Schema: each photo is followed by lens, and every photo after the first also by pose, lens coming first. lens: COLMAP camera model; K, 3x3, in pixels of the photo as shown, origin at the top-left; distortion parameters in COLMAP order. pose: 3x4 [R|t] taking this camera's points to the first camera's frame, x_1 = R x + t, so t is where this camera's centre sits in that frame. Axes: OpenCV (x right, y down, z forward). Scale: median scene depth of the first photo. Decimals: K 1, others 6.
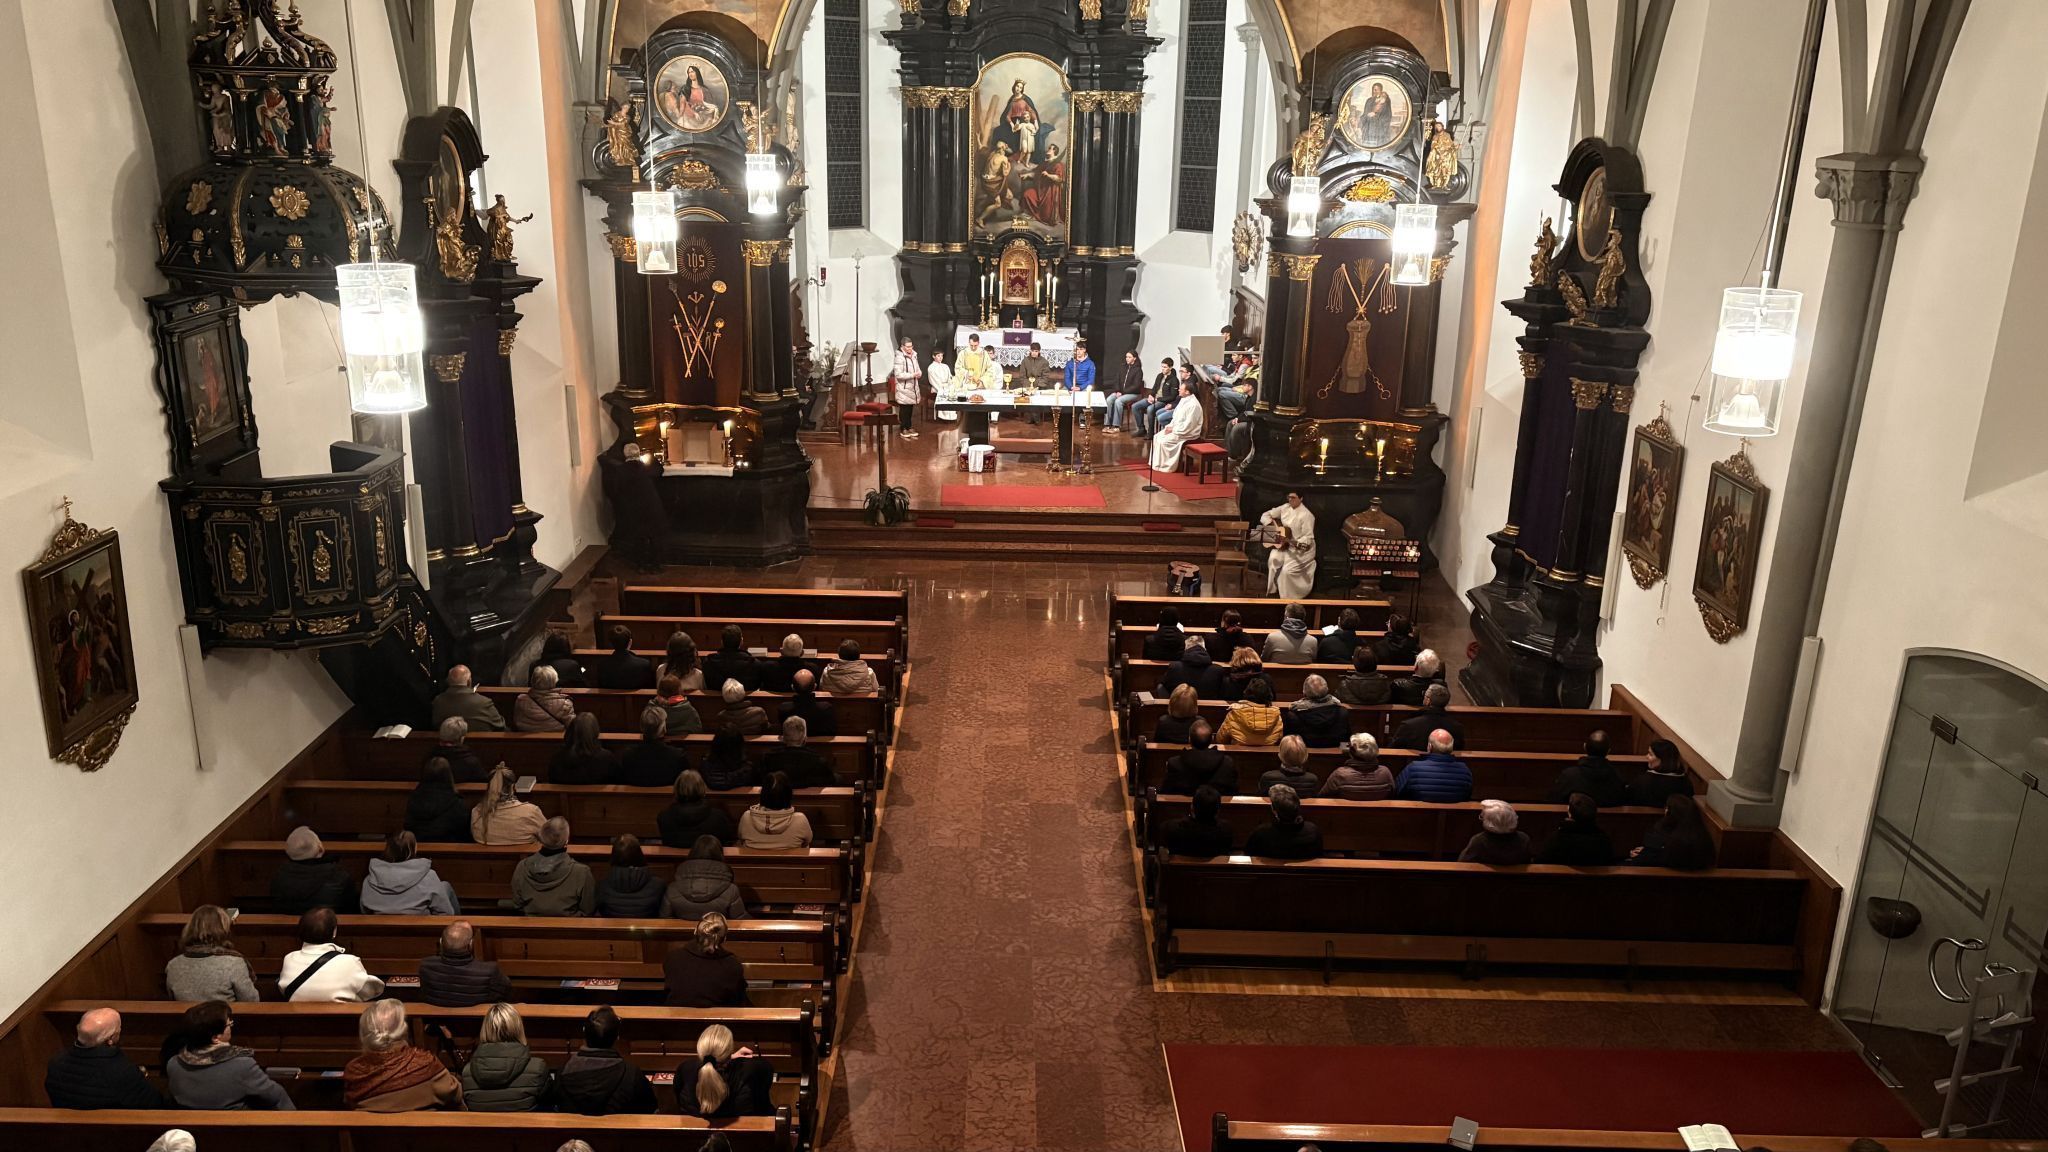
lens RADIAL K [[1544.9, 0, 1020.8], [0, 1544.9, 631.3], [0, 0, 1]] dist [0.034043, -0.041654]
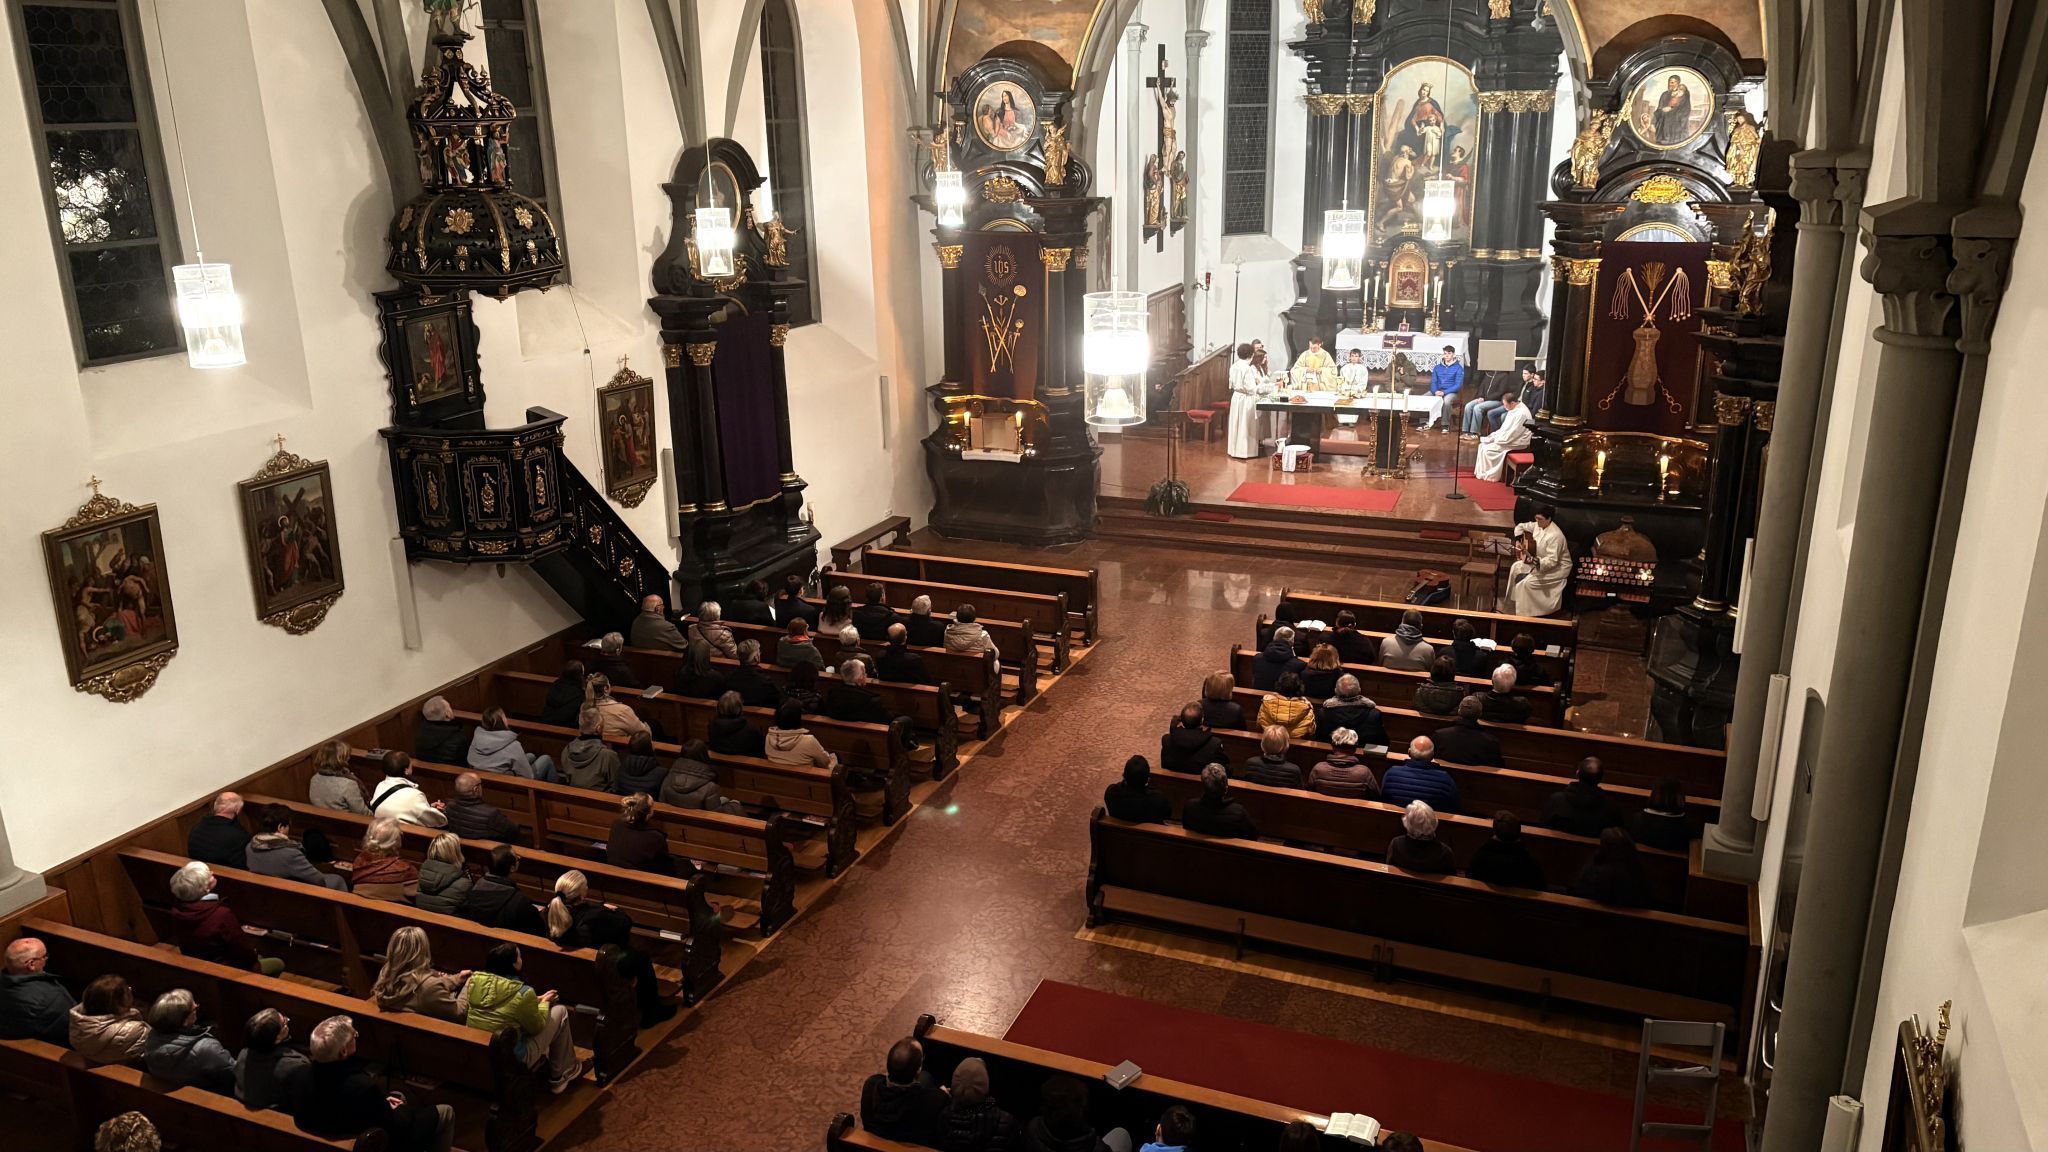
lens RADIAL K [[1544.9, 0, 1020.8], [0, 1544.9, 631.3], [0, 0, 1]] dist [0.034043, -0.041654]
pose [[0.918148, 0.091303, -0.385574, 0.332265], [-0.092527, 0.995591, 0.015422, 0.003928], [0.385282, 0.021516, 0.922548, -0.015046]]
